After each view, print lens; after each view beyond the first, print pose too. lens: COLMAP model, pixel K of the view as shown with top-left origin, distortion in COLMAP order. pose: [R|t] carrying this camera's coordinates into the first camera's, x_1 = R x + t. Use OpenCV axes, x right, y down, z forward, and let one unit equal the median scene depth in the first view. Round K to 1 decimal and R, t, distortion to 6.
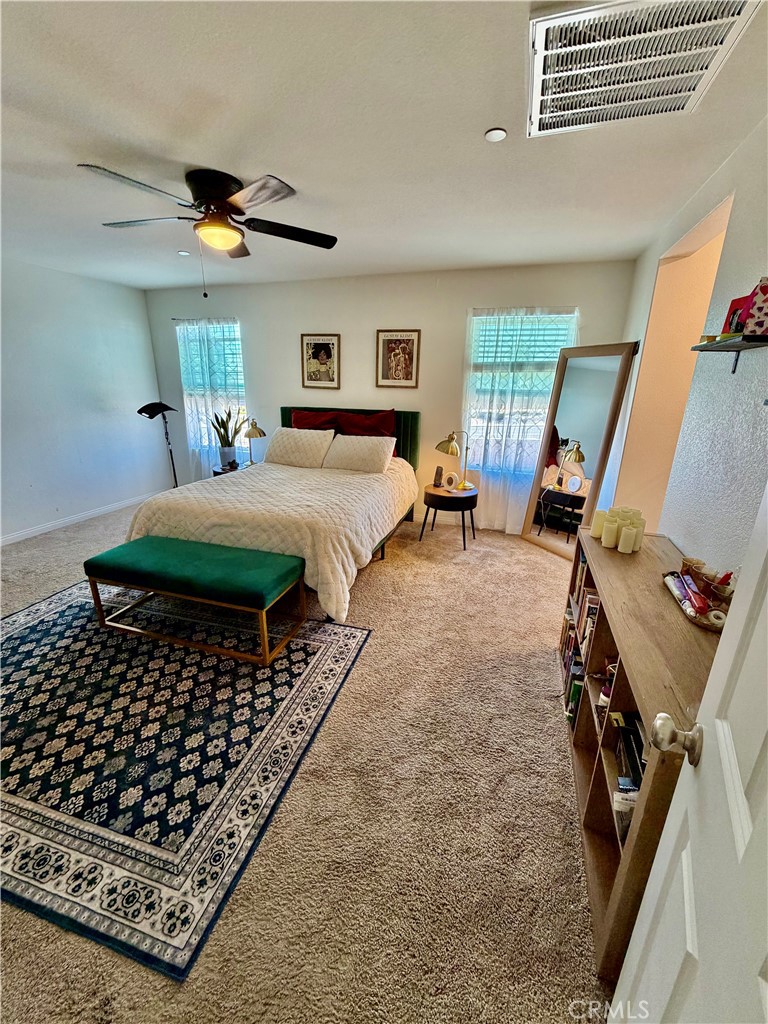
lens RADIAL K [[406.4, 0, 384.5], [0, 406.4, 510.8], [0, 0, 1]] dist [0.000075, -0.000248]
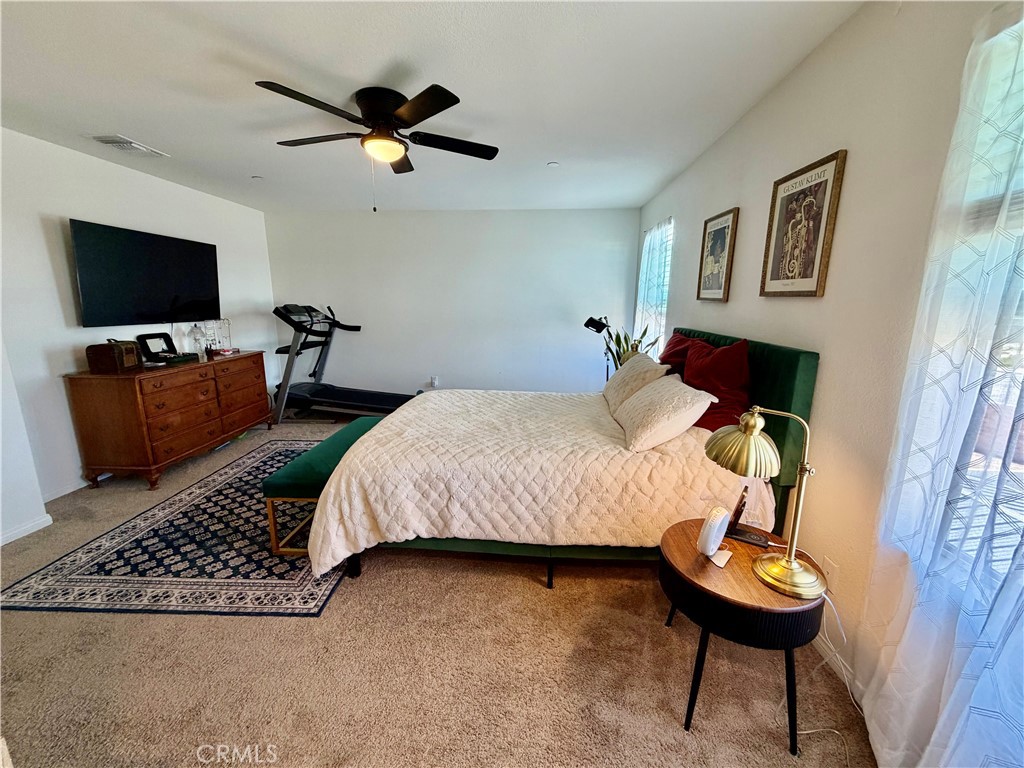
lens RADIAL K [[406.4, 0, 513.0], [0, 406.4, 382.9], [0, 0, 1]] dist [0.000075, -0.000248]
pose [[0.245483, 0.178492, -0.952827, 0.884048], [-0.293798, 0.950373, 0.102339, -0.364543], [0.923808, 0.254816, 0.285741, 1.335652]]
